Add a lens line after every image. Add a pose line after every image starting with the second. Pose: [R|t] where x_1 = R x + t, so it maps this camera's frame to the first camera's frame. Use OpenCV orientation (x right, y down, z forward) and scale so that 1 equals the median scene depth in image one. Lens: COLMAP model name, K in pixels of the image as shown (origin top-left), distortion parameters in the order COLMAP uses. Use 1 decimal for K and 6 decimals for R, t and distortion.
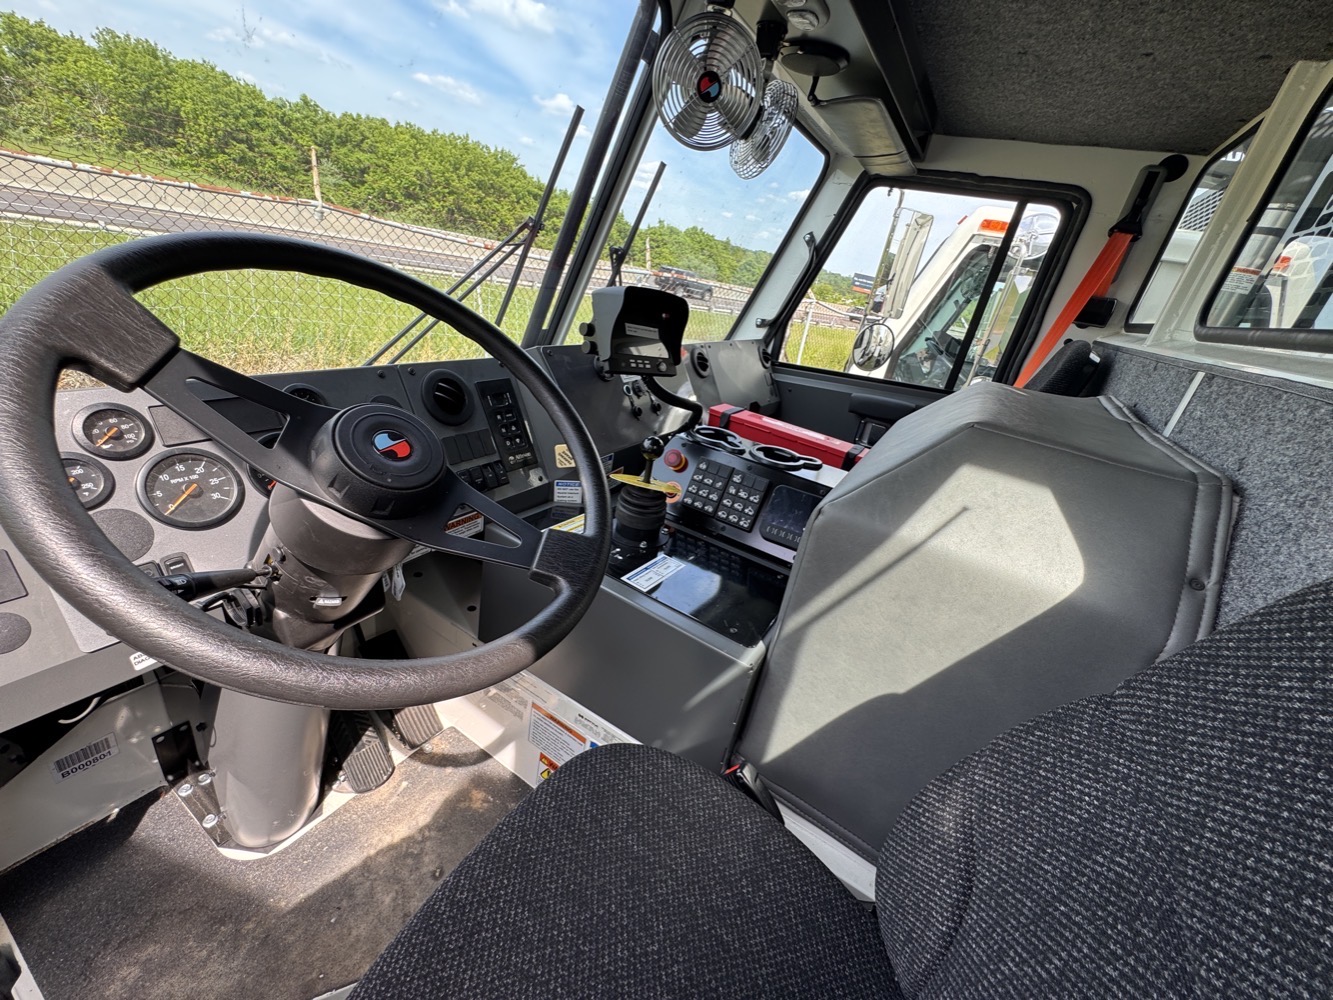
lens RADIAL K [[537.3, 0, 666.5], [0, 537.3, 500.0], [0, 0, 1]] dist [-0.001924, 0.000523]
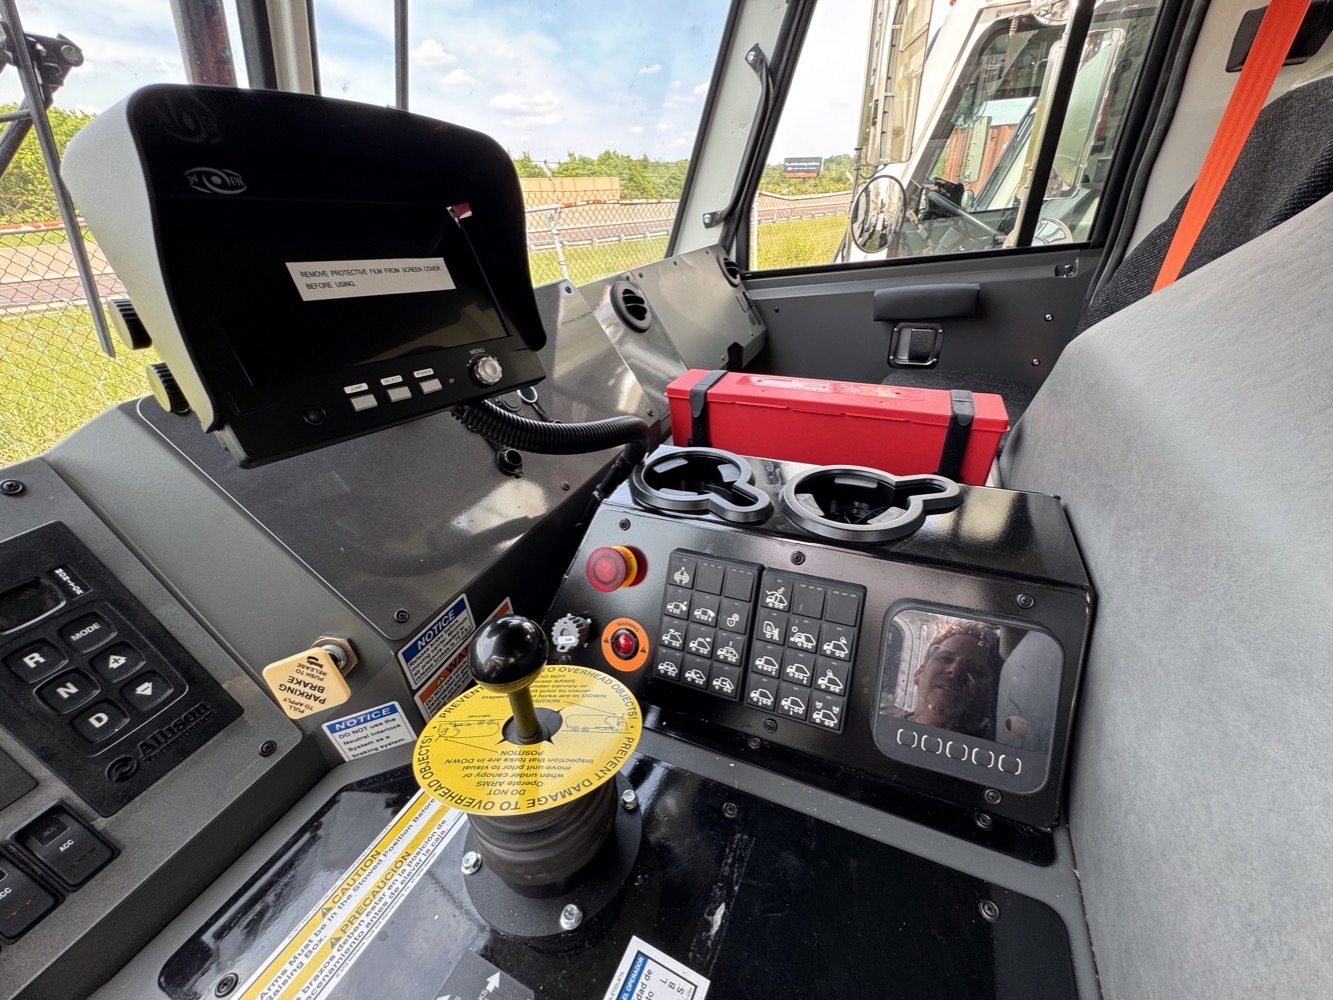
lens RADIAL K [[537.3, 0, 666.5], [0, 537.3, 500.0], [0, 0, 1]] dist [-0.001924, 0.000523]
pose [[0.966803, -0.255502, -0.003274, 0.047979], [0.254339, 0.961014, 0.108459, -0.108998], [-0.024565, -0.105691, 0.994096, 0.401402]]
